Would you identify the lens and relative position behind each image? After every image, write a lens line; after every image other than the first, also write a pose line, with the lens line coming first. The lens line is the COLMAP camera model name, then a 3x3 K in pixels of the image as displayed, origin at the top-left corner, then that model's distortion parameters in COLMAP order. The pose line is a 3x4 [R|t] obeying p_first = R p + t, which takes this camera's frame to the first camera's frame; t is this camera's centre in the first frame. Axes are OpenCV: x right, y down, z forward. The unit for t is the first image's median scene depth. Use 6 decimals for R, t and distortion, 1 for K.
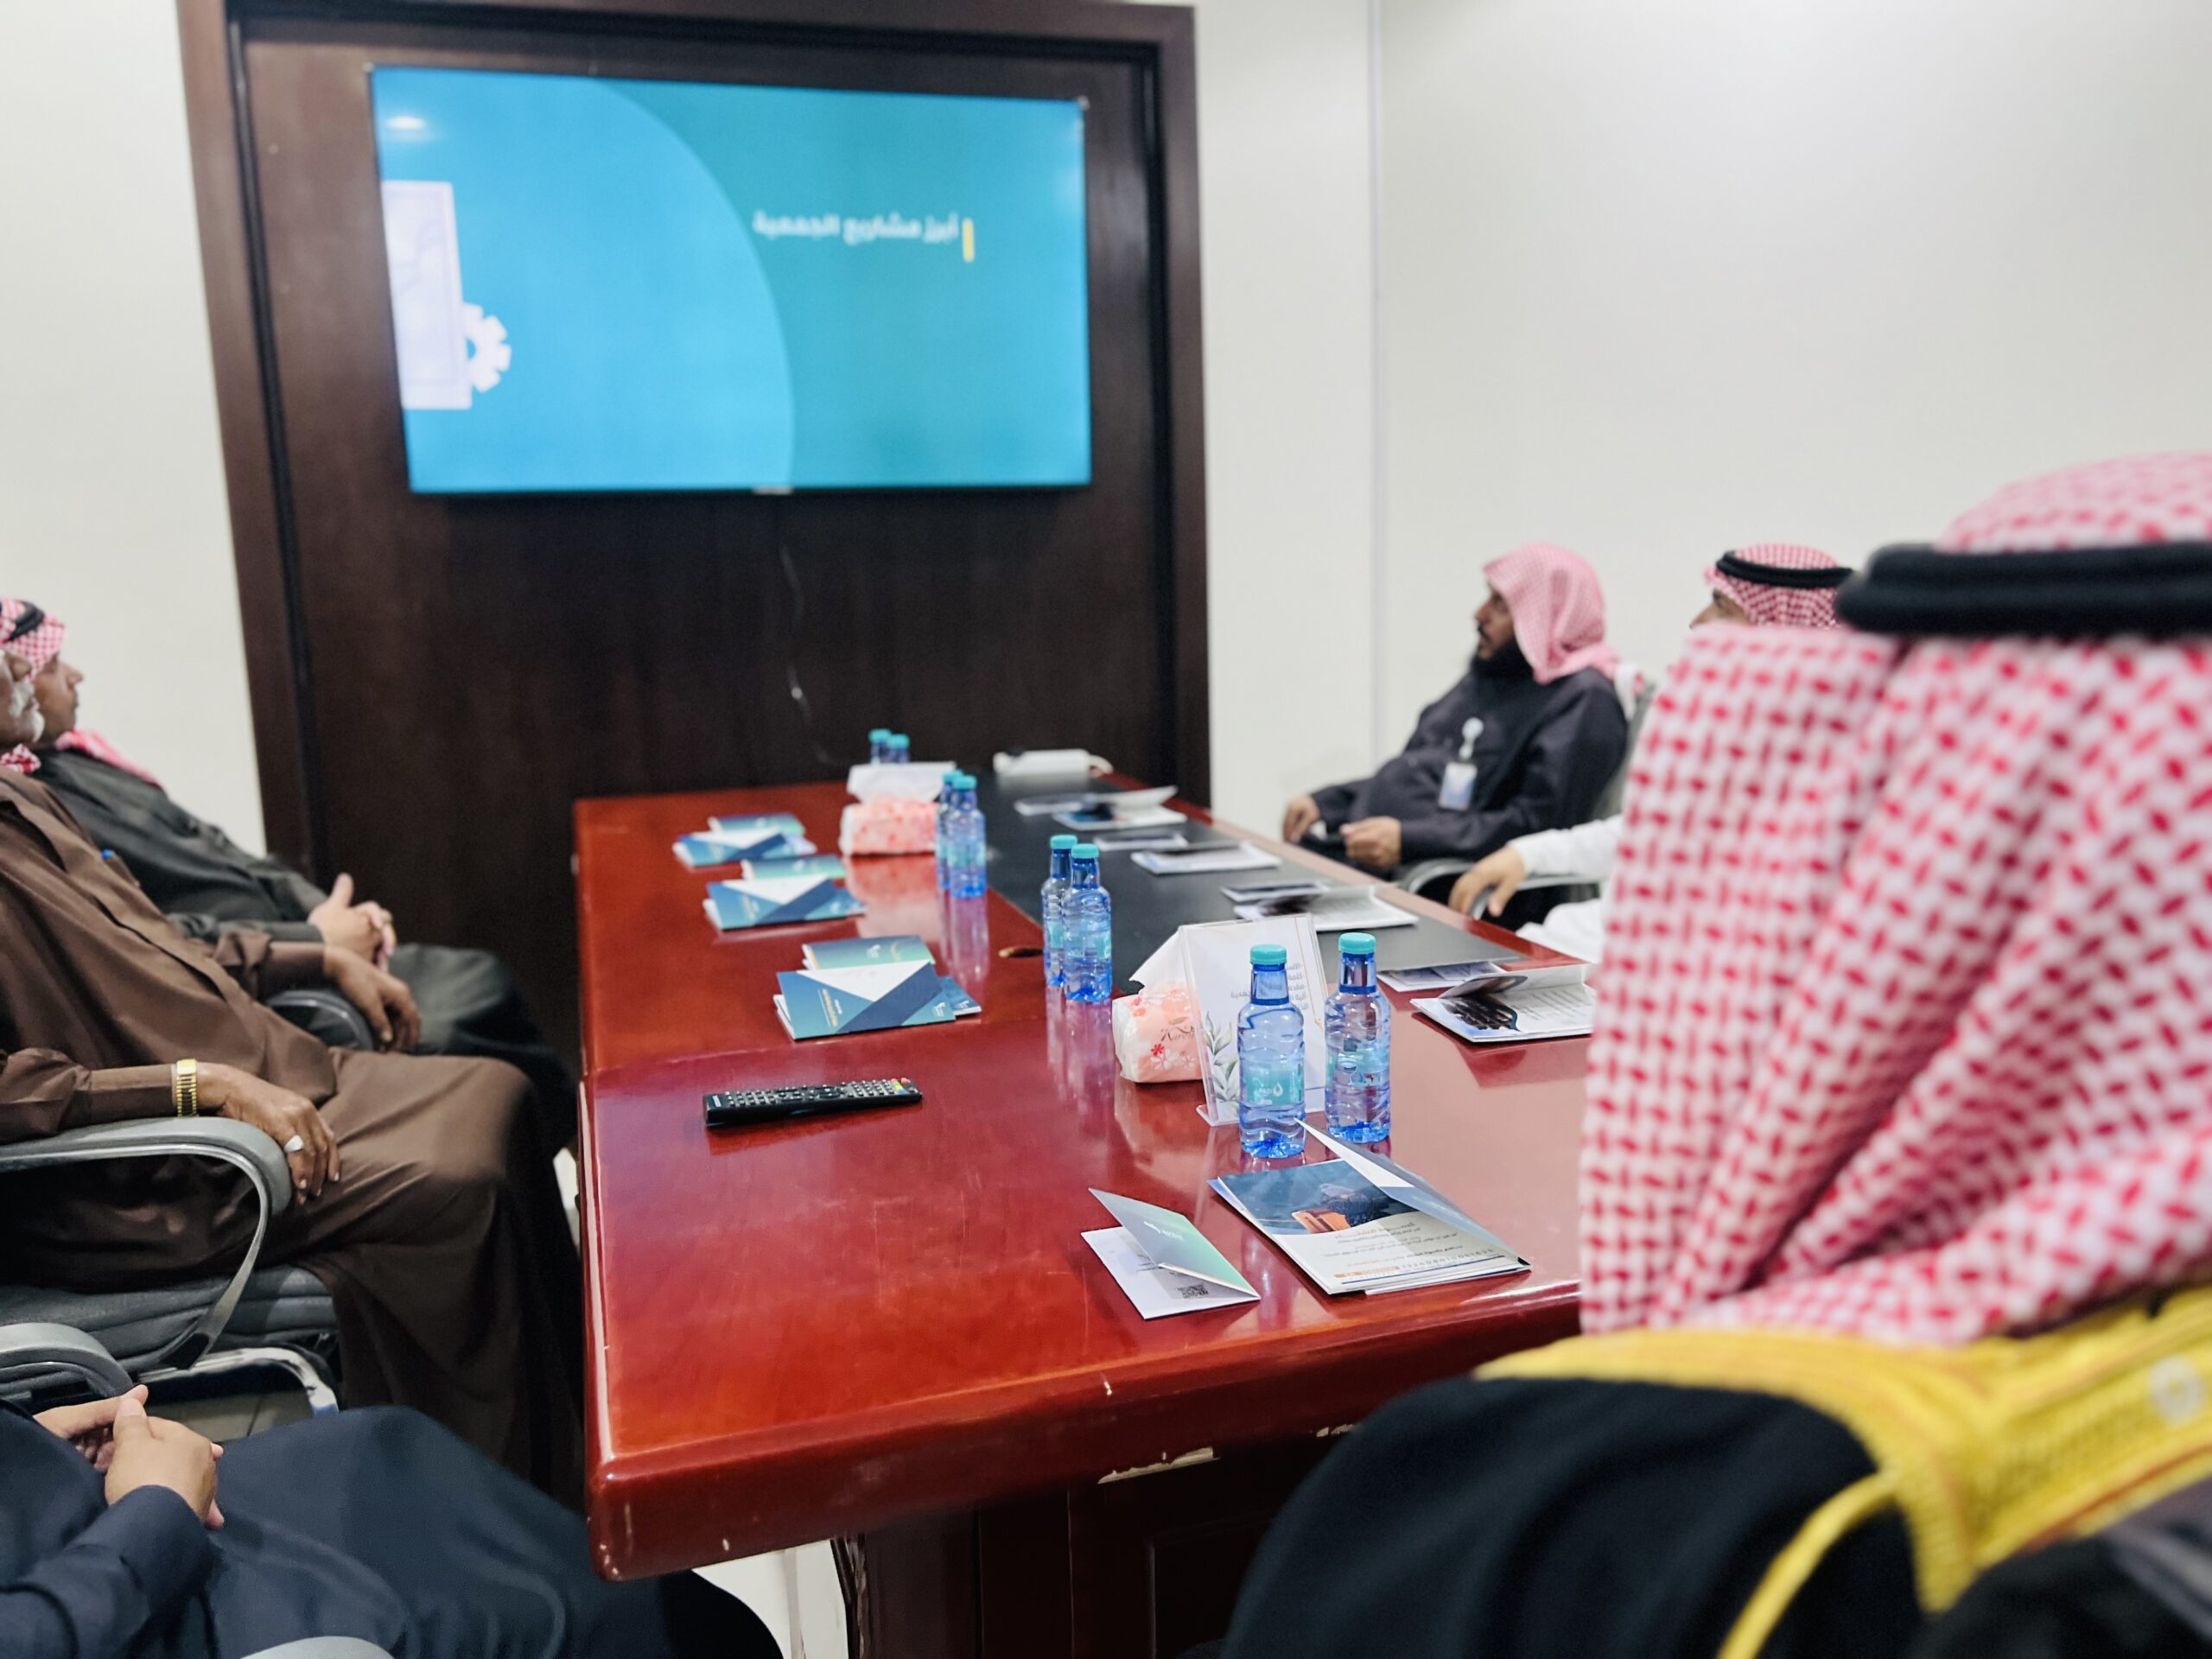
lens RADIAL K [[1653.8, 0, 1107.8], [0, 1653.8, 782.2], [0, 0, 1]] dist [0.009913, -0.003896]
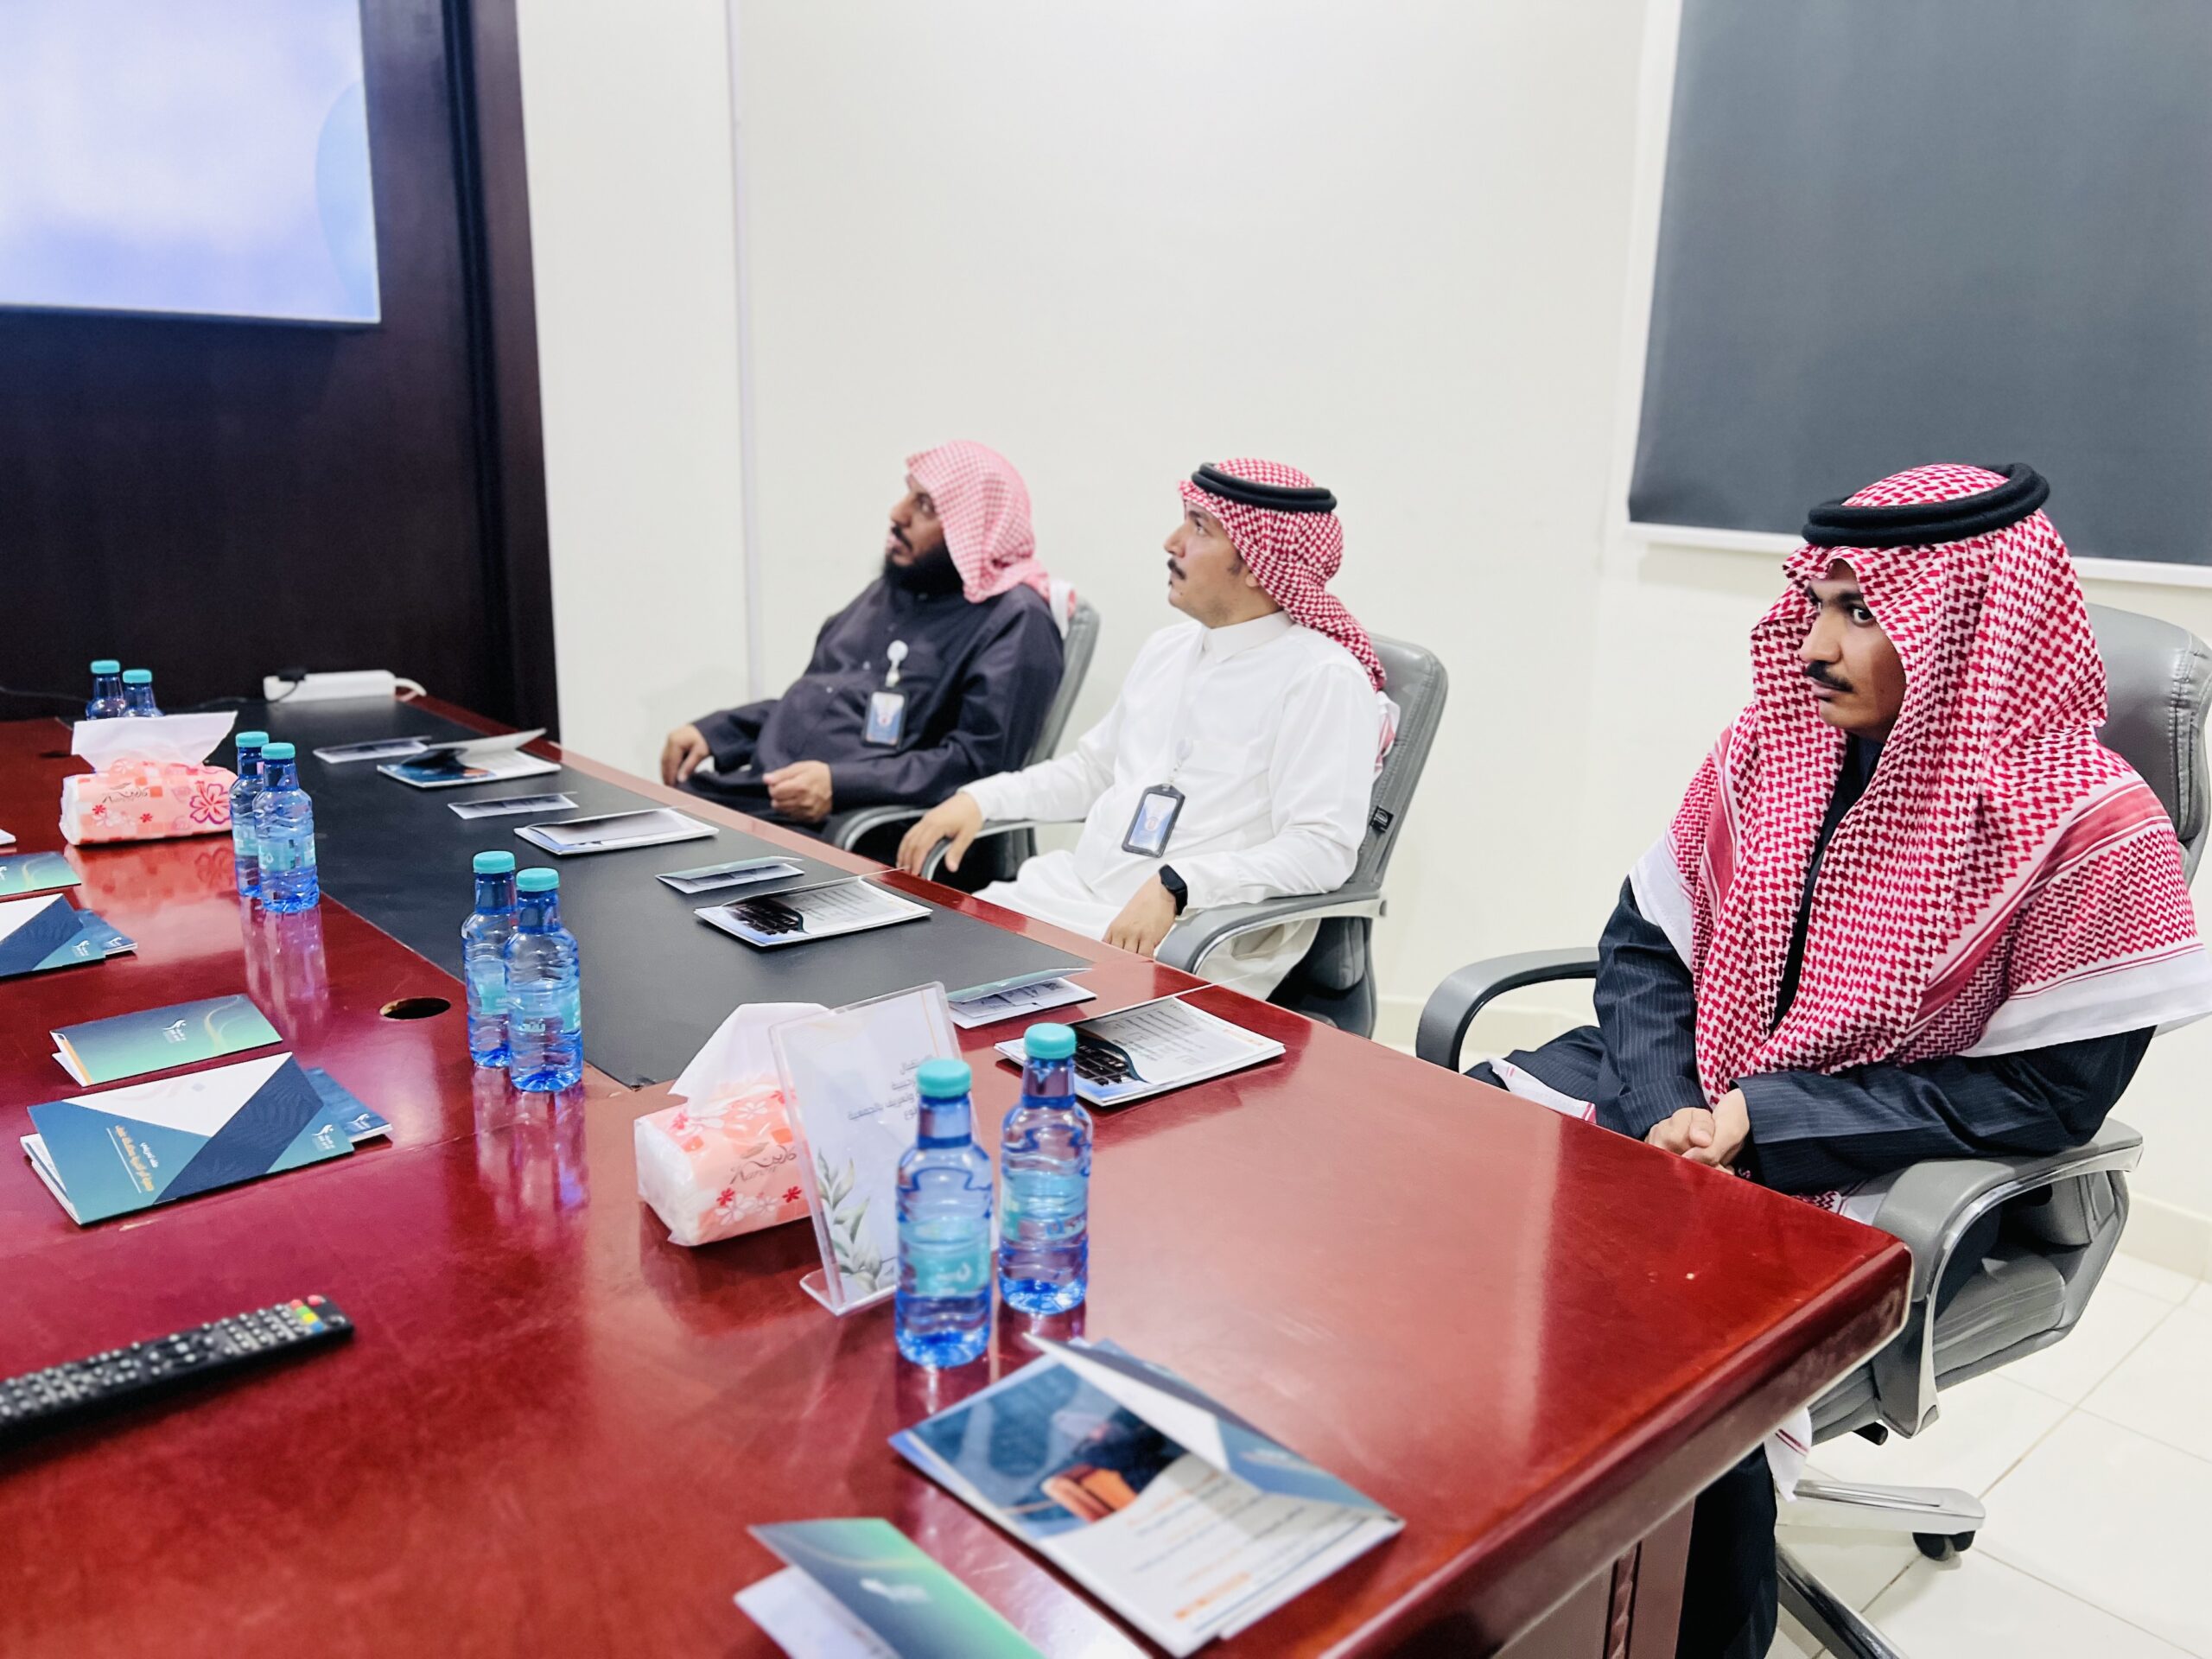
lens RADIAL K [[1653.8, 0, 1107.8], [0, 1653.8, 782.2], [0, 0, 1]] dist [0.009913, -0.003896]
pose [[0.899851, -0.040958, 0.434271, -0.067490], [0.006006, 0.996651, 0.081553, -0.037236], [-0.436157, -0.070777, 0.897083, 0.183483]]
